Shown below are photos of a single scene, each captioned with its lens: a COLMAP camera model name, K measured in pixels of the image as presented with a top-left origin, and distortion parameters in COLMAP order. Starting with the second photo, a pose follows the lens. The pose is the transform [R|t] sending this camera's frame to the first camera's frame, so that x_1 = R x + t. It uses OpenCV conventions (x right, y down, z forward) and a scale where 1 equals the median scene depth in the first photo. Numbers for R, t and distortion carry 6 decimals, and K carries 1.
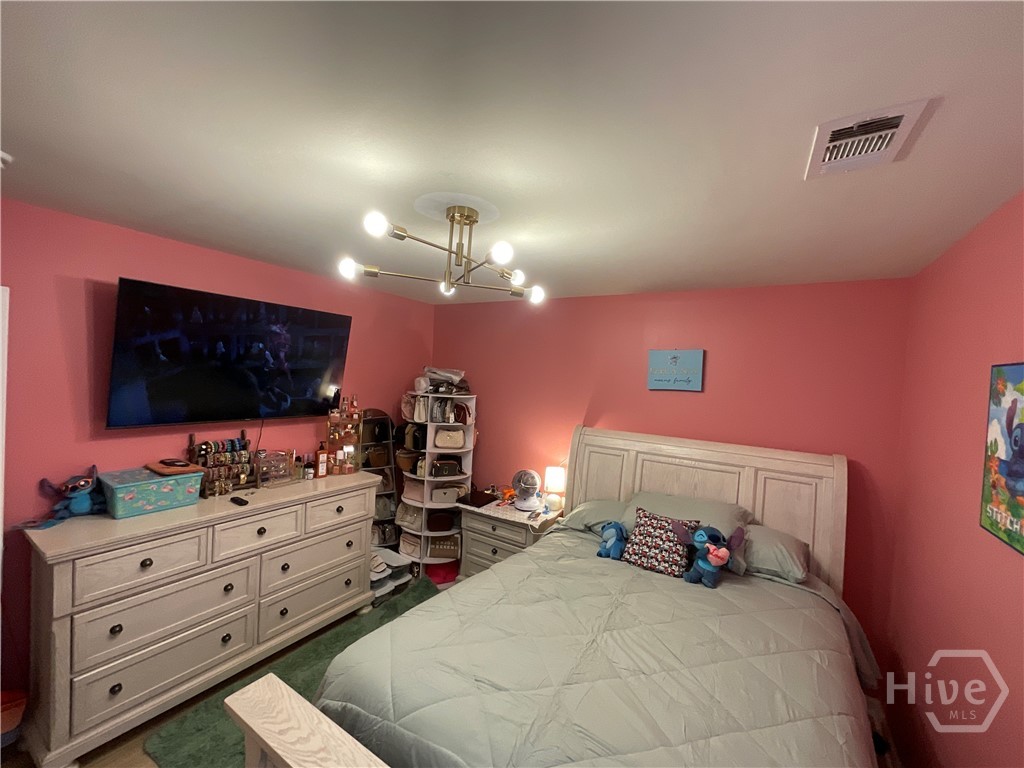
lens RADIAL K [[413.2, 0, 513.1], [0, 413.2, 389.0], [0, 0, 1]] dist [-0.000176, 0.000696]
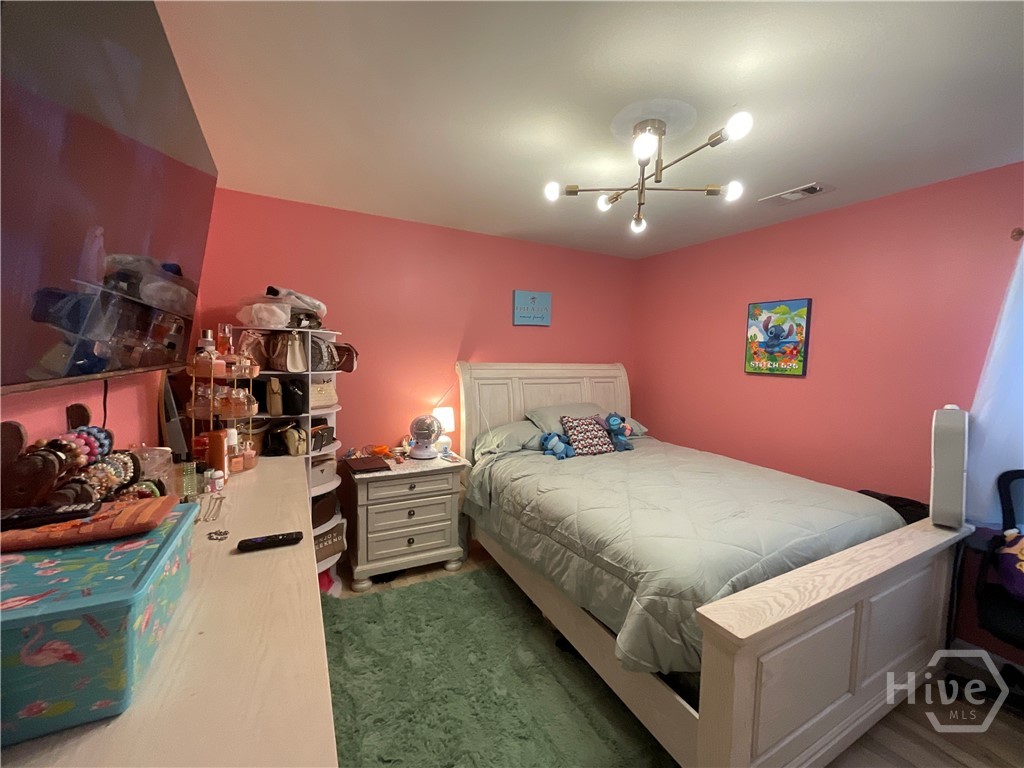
lens RADIAL K [[413.2, 0, 515.4], [0, 413.2, 379.7], [0, 0, 1]] dist [-0.000176, 0.000696]
pose [[0.500884, -0.094651, 0.860323, -0.708632], [0.033760, 0.995383, 0.089855, 0.052549], [-0.864856, -0.015963, 0.501767, 0.428362]]
